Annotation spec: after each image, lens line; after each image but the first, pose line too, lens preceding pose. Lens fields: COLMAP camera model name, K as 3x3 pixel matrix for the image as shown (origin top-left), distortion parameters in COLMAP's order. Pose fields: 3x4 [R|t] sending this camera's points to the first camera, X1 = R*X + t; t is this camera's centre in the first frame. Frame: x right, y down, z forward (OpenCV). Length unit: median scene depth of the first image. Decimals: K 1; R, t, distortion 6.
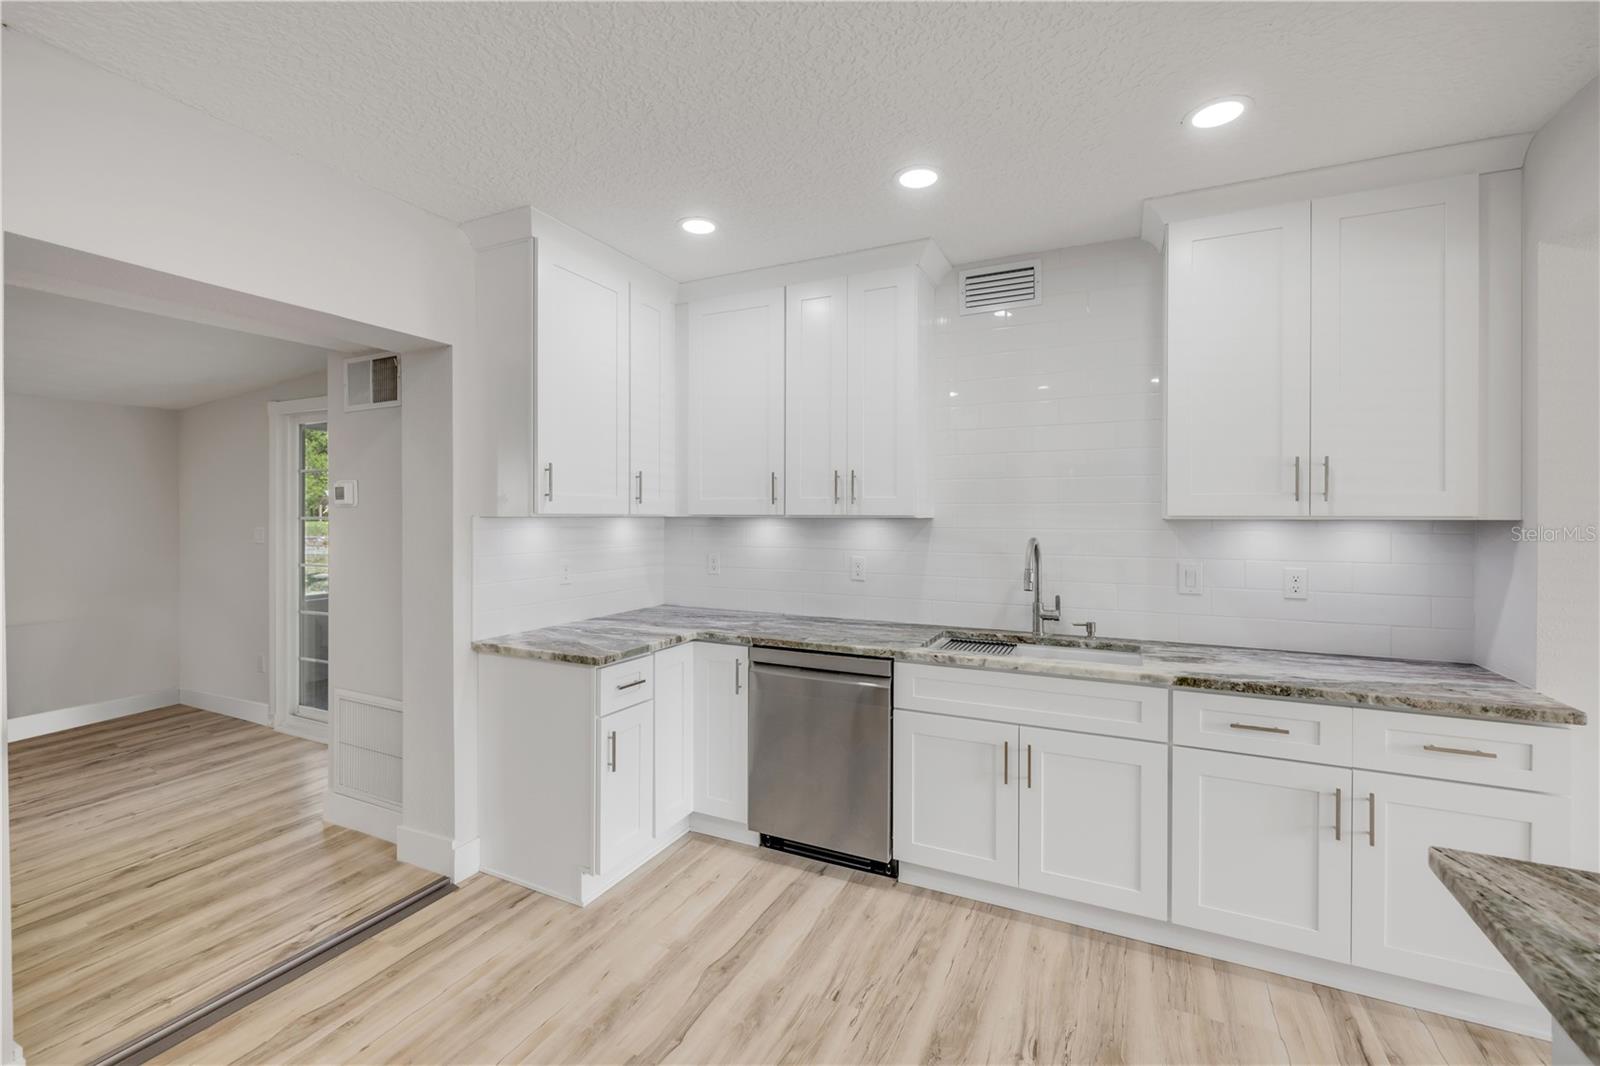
lens RADIAL K [[674.2, 0, 795.3], [0, 674.2, 517.7], [0, 0, 1]] dist [-0.002968, 0.000441]
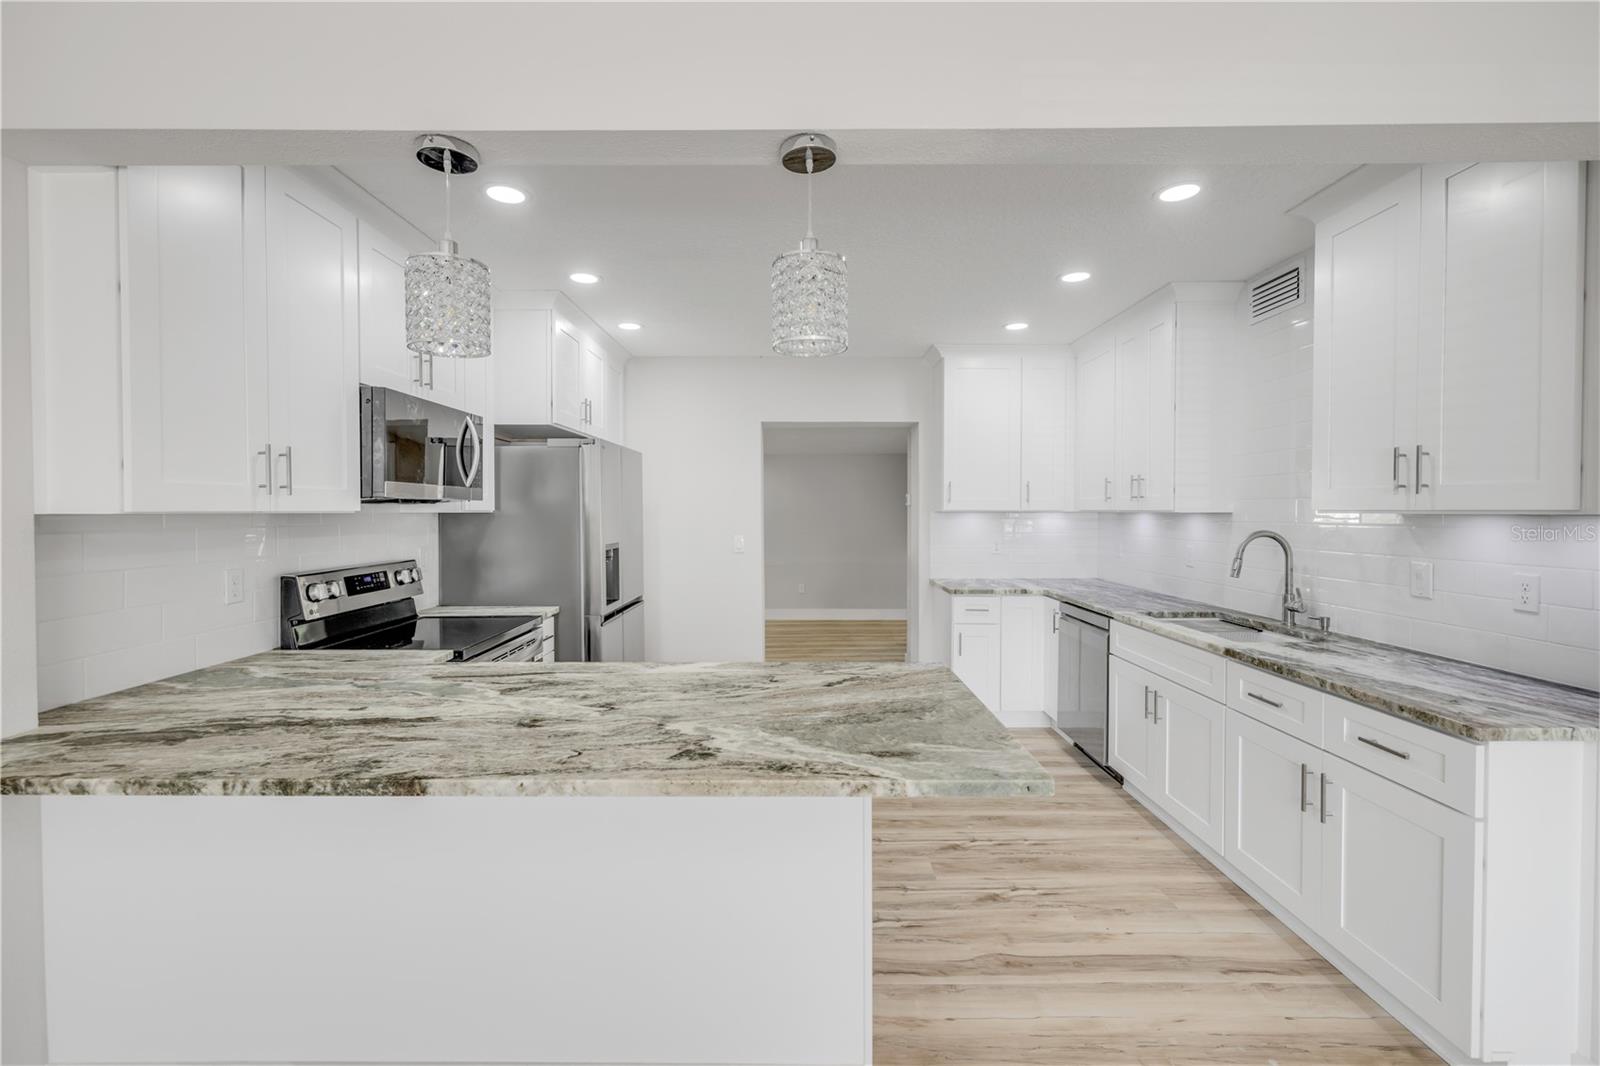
lens RADIAL K [[674.2, 0, 794.8], [0, 674.2, 519.7], [0, 0, 1]] dist [-0.002968, 0.000441]
pose [[0.435158, 0.009349, -0.900306, 1.140139], [0.000061, 0.999946, 0.010413, 0.001062], [0.900354, -0.004586, 0.435134, -0.160534]]
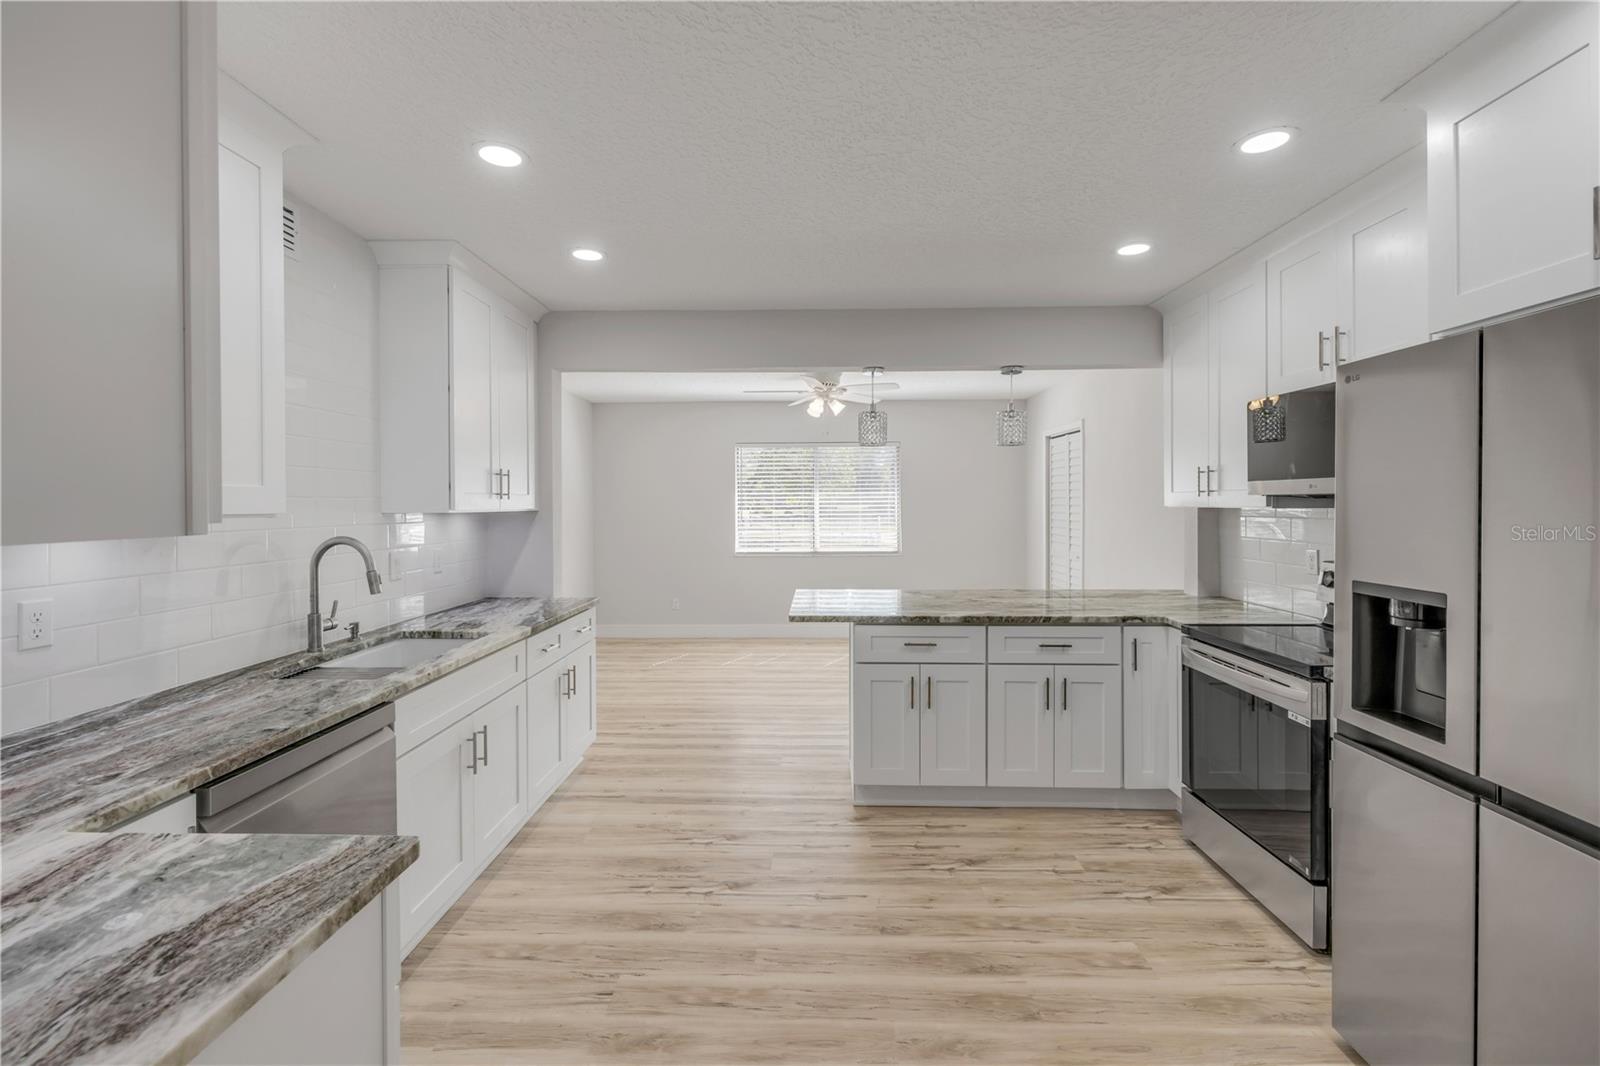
lens RADIAL K [[674.2, 0, 796.8], [0, 674.2, 510.2], [0, 0, 1]] dist [-0.002968, 0.000441]
pose [[-0.410879, -0.009273, 0.911643, -0.787980], [0.005448, 0.999905, 0.012626, -0.014342], [-0.911674, 0.010155, -0.410790, 0.939941]]
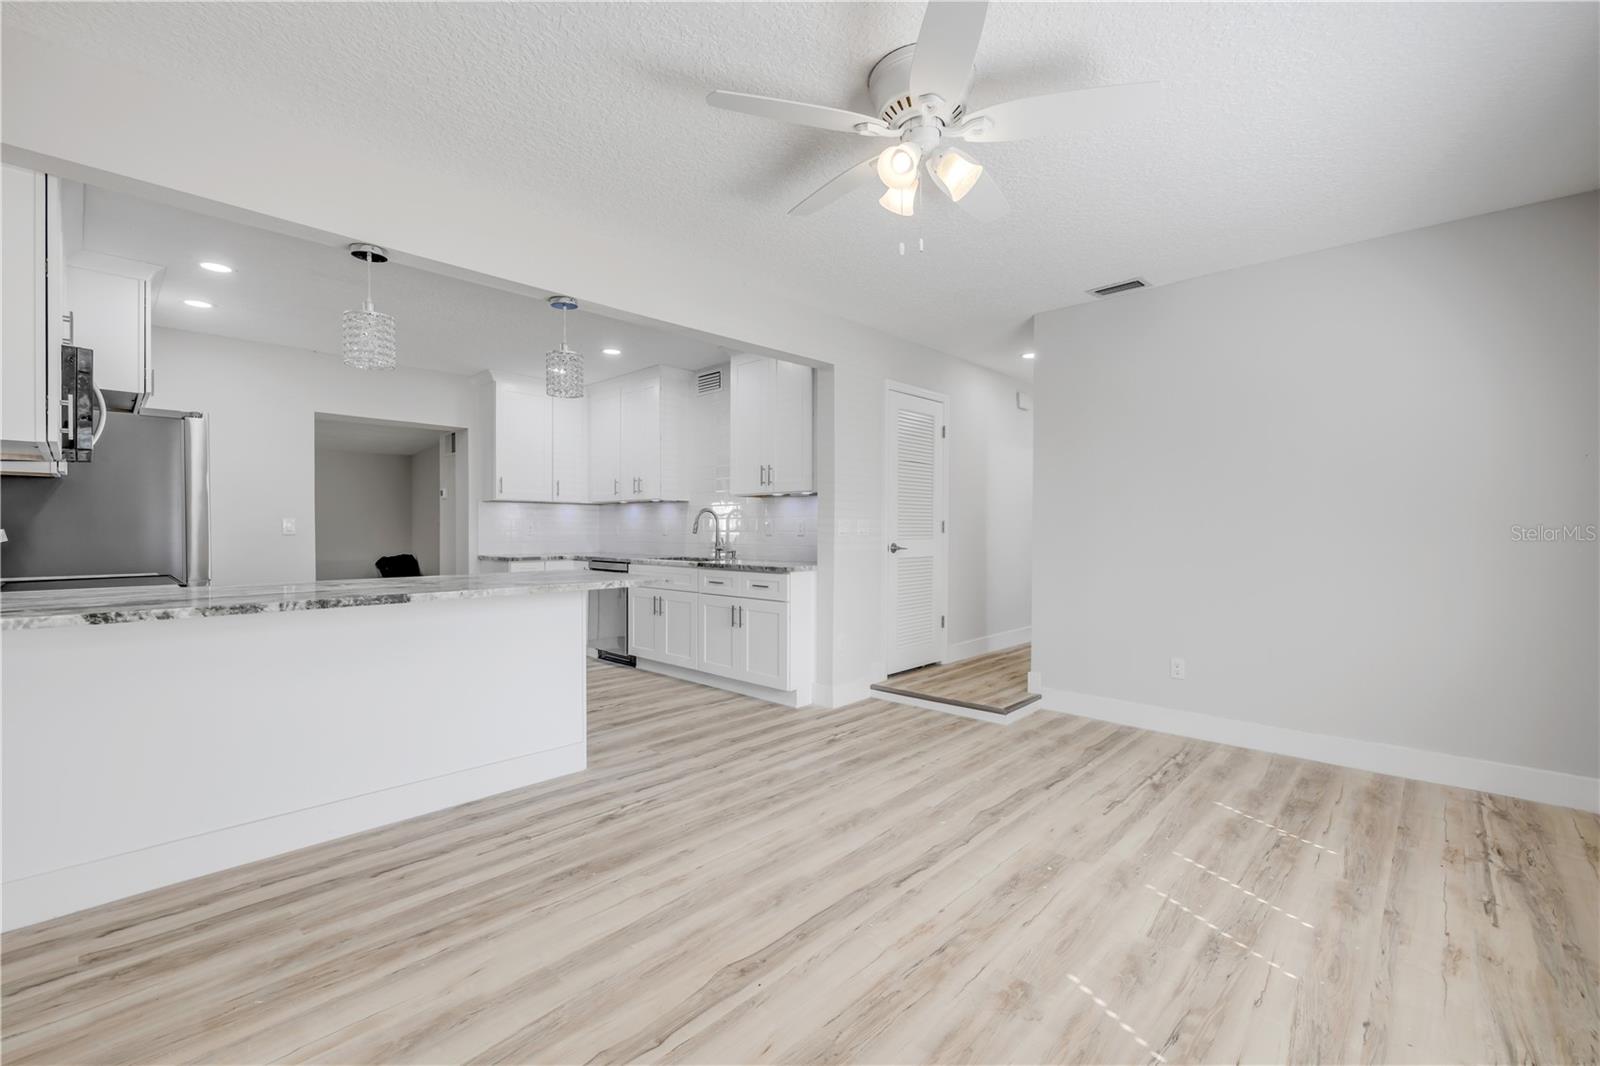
lens RADIAL K [[674.2, 0, 801.7], [0, 674.2, 539.5], [0, 0, 1]] dist [-0.002968, 0.000441]
pose [[0.954037, 0.002837, -0.299676, 1.413117], [0.000981, 0.999920, 0.012587, 0.111706], [0.299688, -0.012302, 0.953958, -0.972167]]
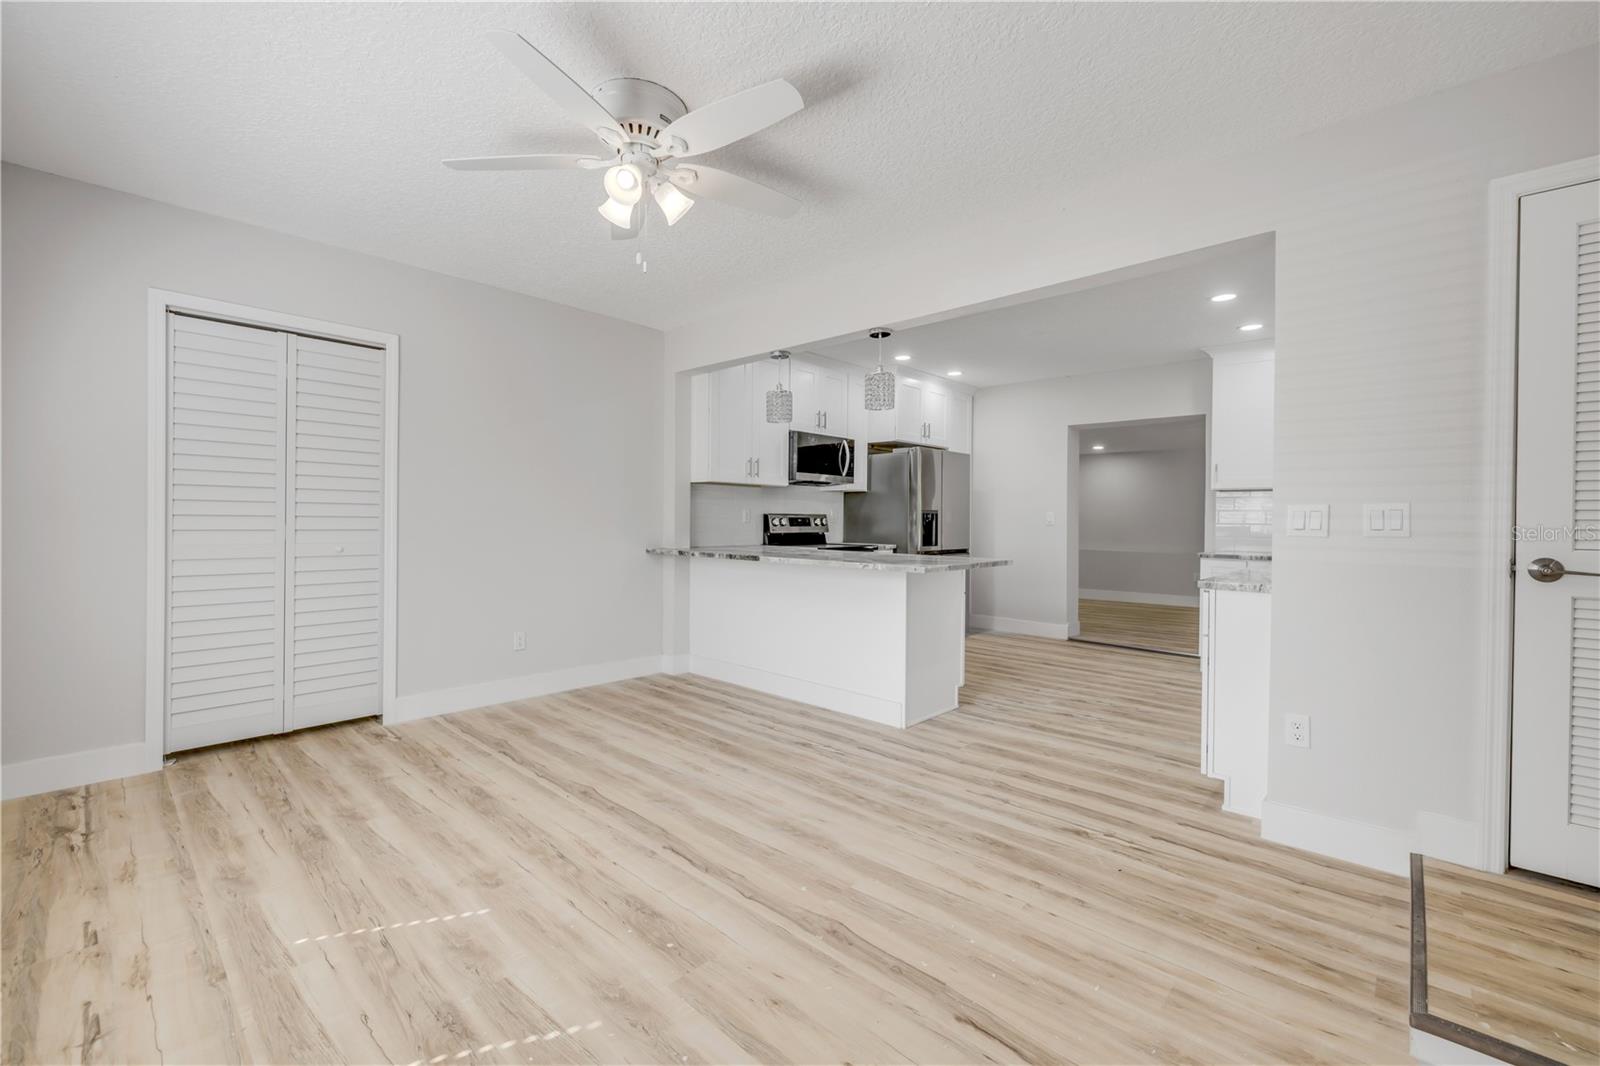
lens RADIAL K [[674.2, 0, 794.4], [0, 674.2, 519.3], [0, 0, 1]] dist [-0.002968, 0.000441]
pose [[-0.296229, -0.003294, -0.955111, 2.148355], [-0.013300, 0.999911, 0.000676, 0.111328], [0.955024, 0.012903, -0.296246, 0.396476]]
